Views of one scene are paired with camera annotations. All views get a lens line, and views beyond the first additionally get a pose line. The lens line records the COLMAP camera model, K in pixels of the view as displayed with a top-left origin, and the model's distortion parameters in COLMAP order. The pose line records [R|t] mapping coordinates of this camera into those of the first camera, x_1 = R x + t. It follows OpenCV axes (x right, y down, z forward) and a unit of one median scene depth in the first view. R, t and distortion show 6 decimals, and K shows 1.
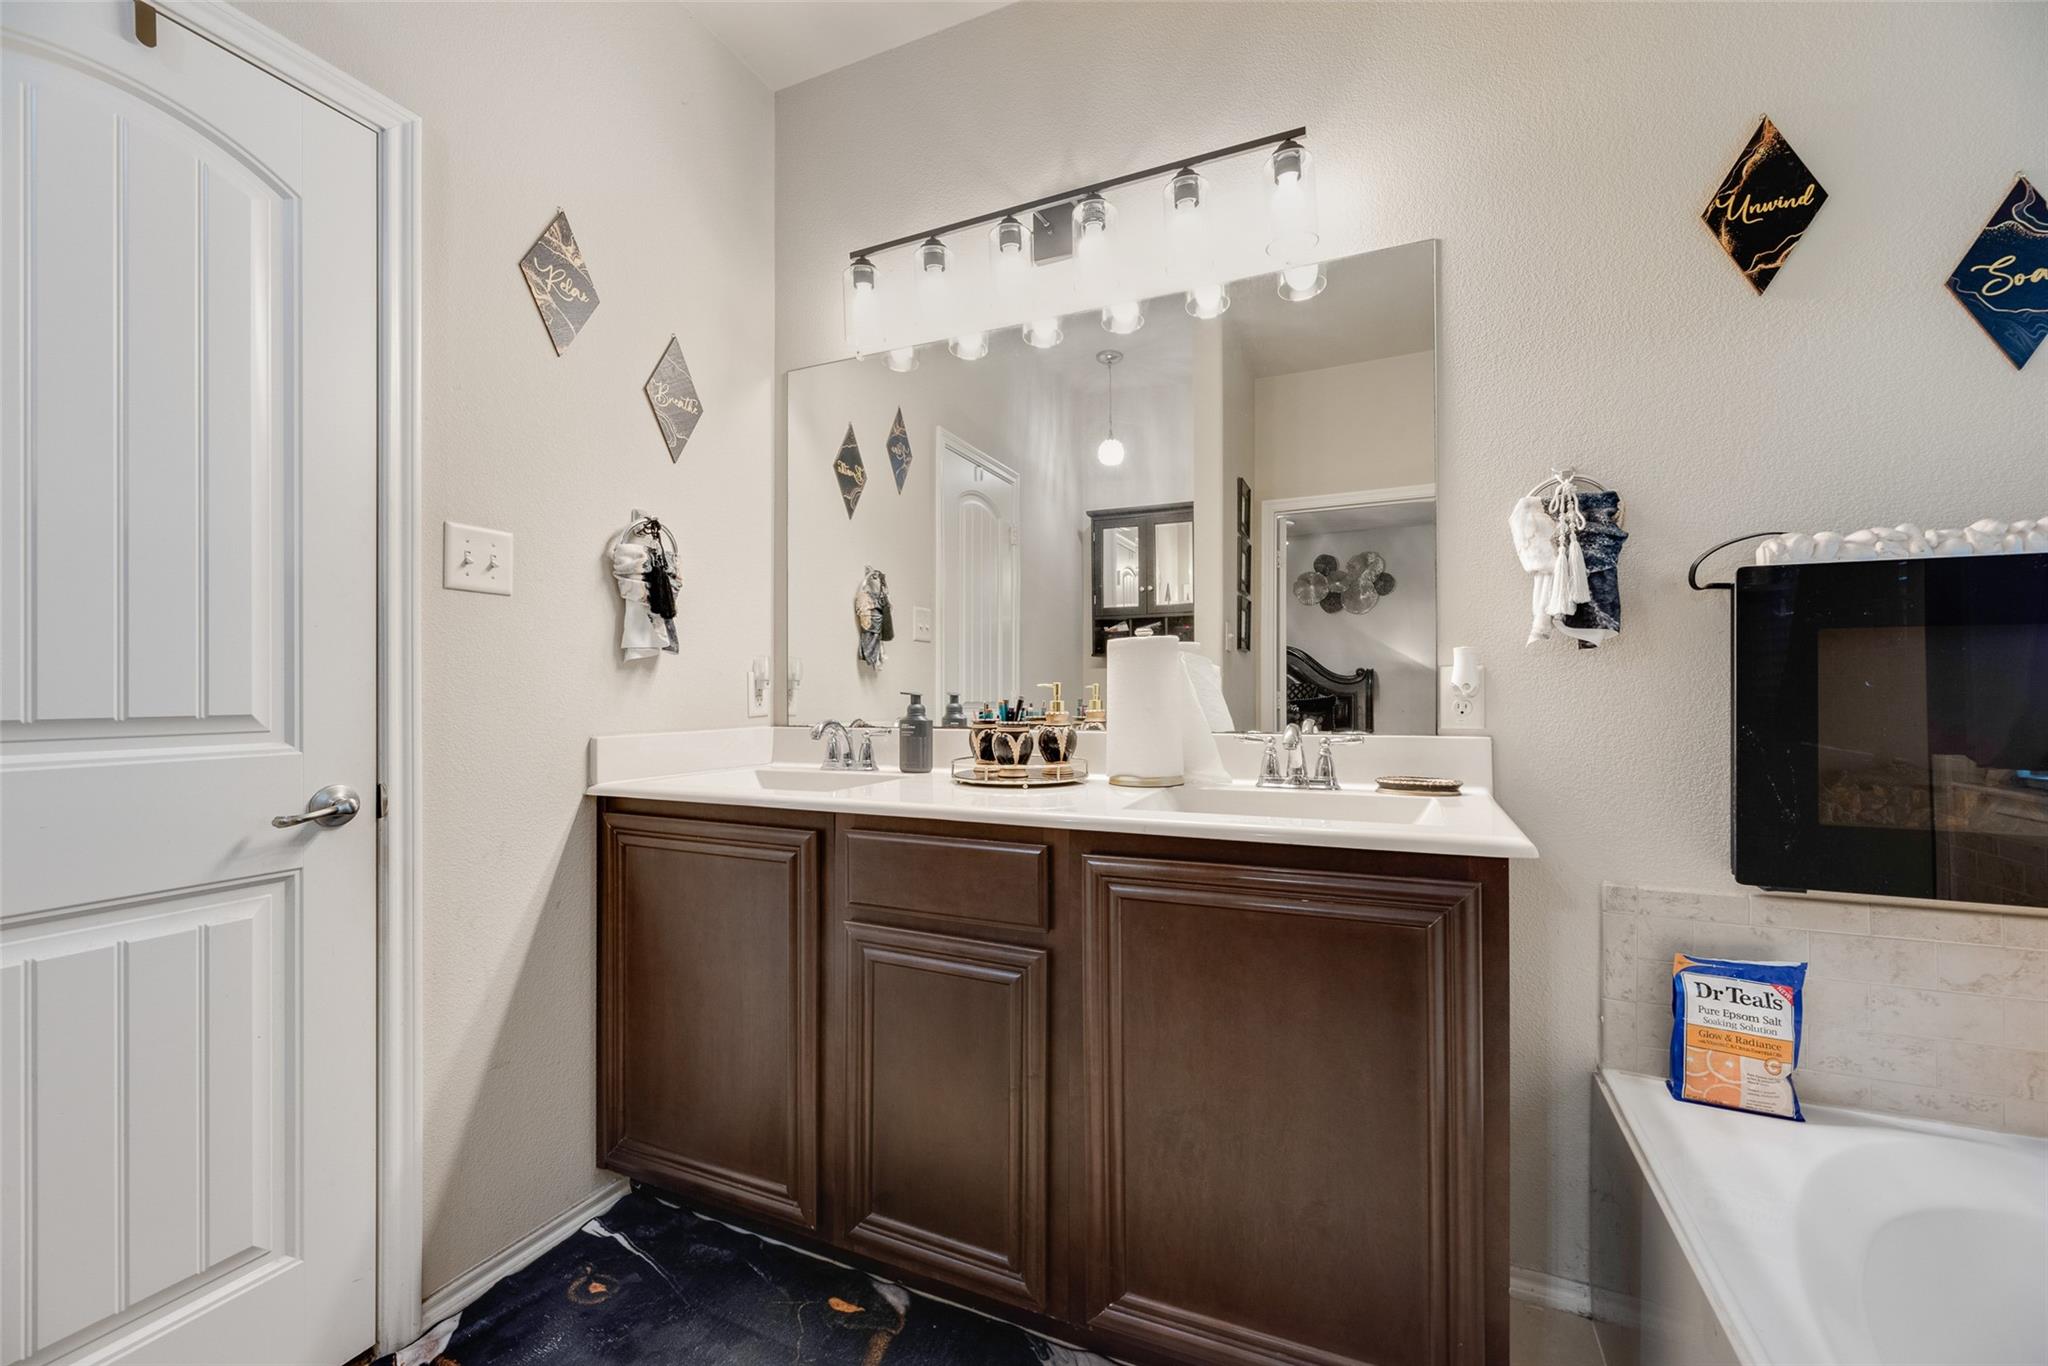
lens RADIAL K [[826.4, 0, 1024.5], [0, 826.4, 694.2], [0, 0, 1]] dist [-0.000407, -0.000164]
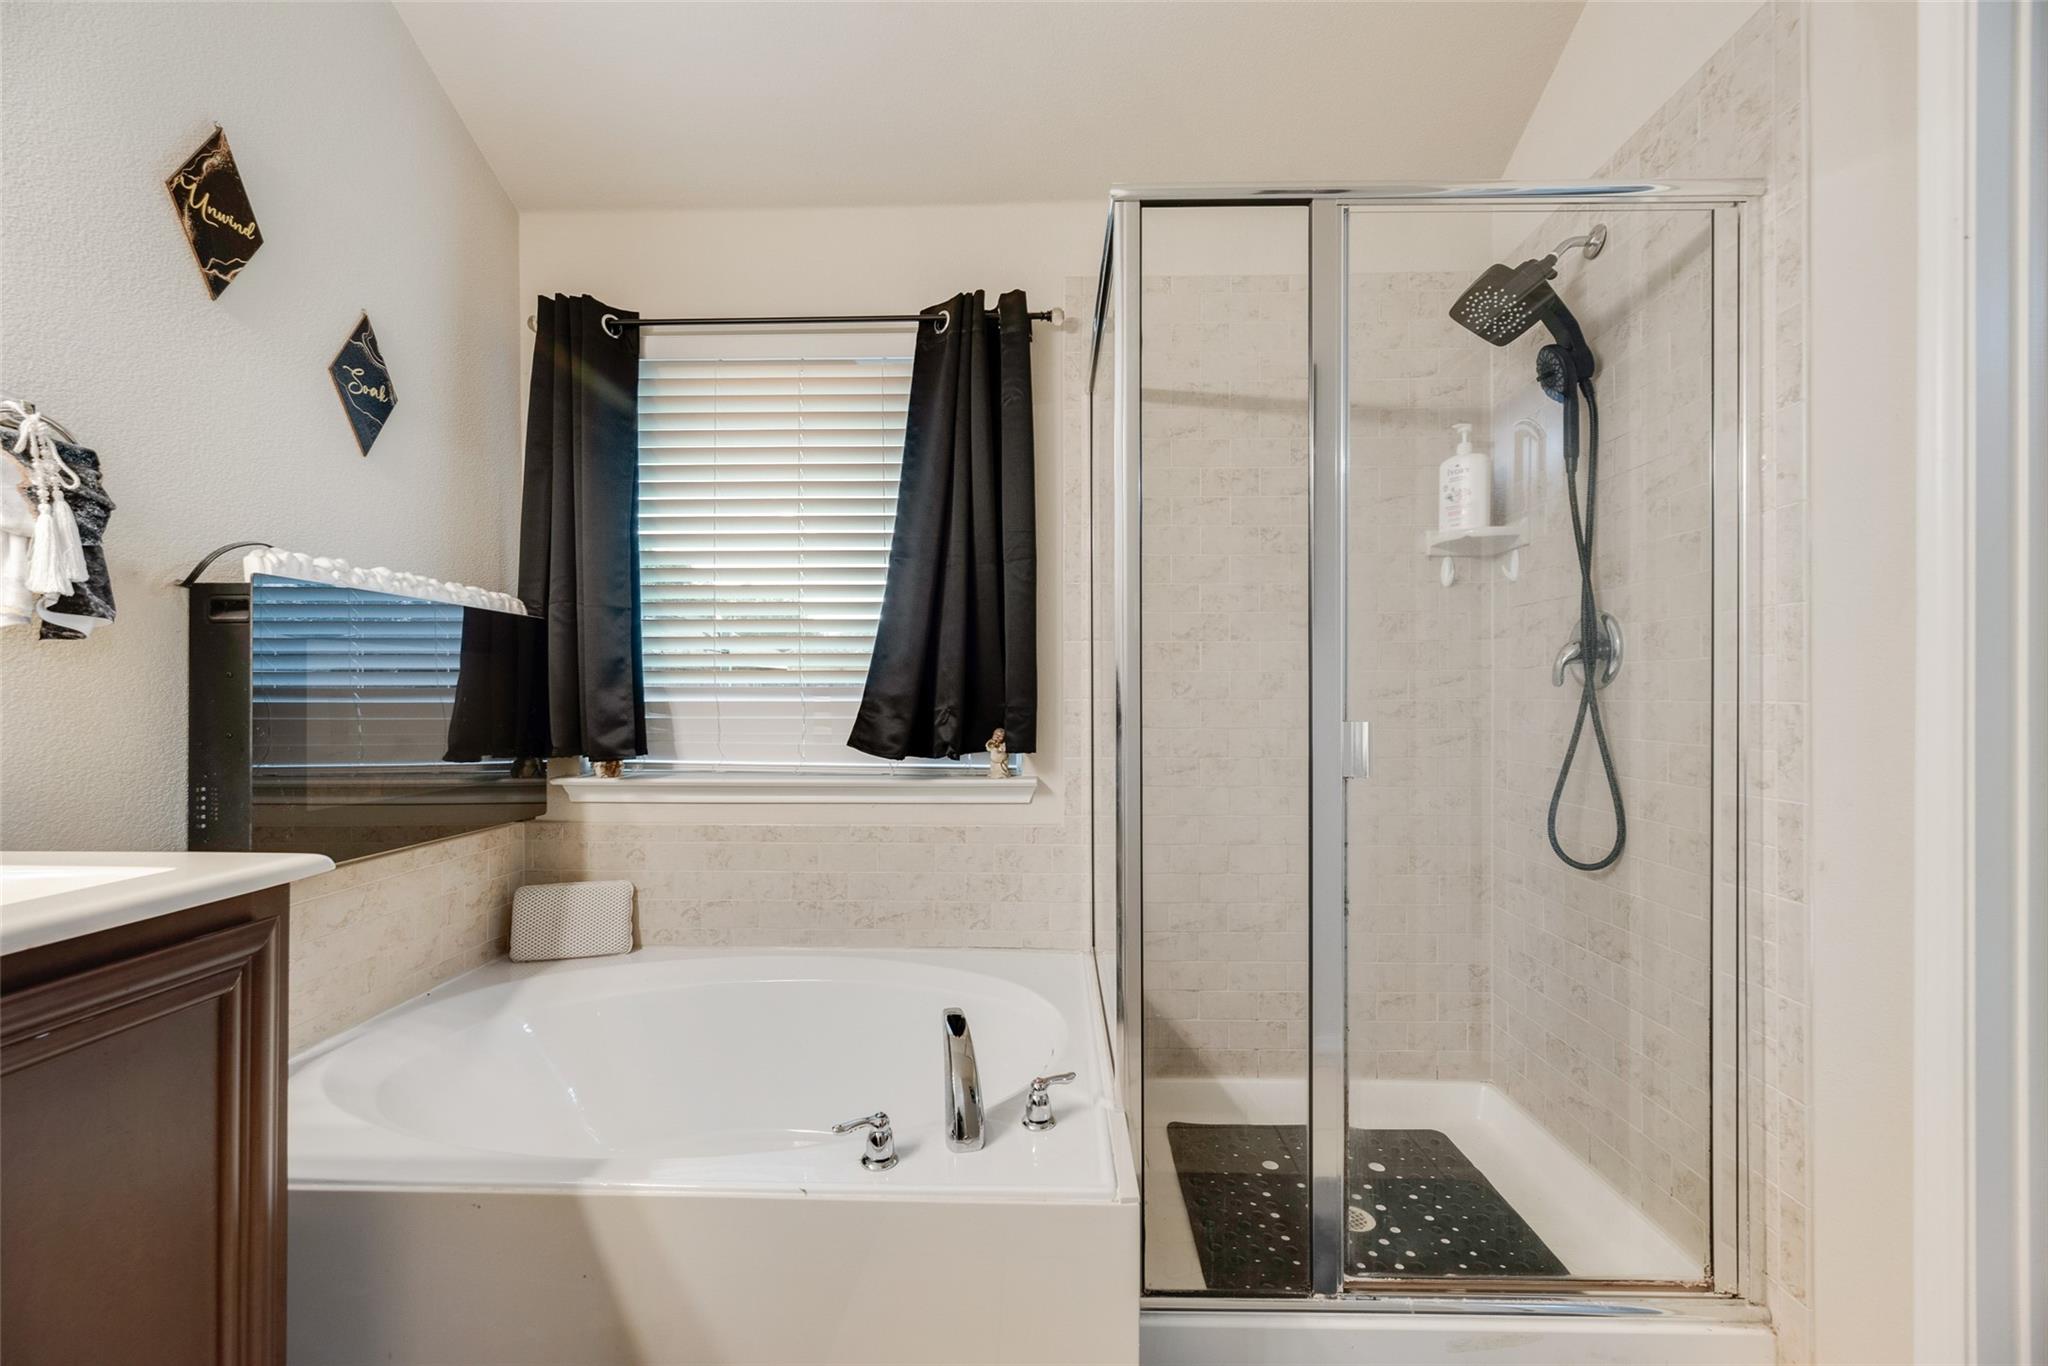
lens RADIAL K [[826.4, 0, 1024.5], [0, 826.4, 694.2], [0, 0, 1]] dist [-0.000407, -0.000164]
pose [[-0.383771, 0.000889, 0.923428, -0.415361], [-0.001129, 0.999998, -0.001432, -0.002655], [-0.923428, -0.001592, -0.383769, 0.473191]]
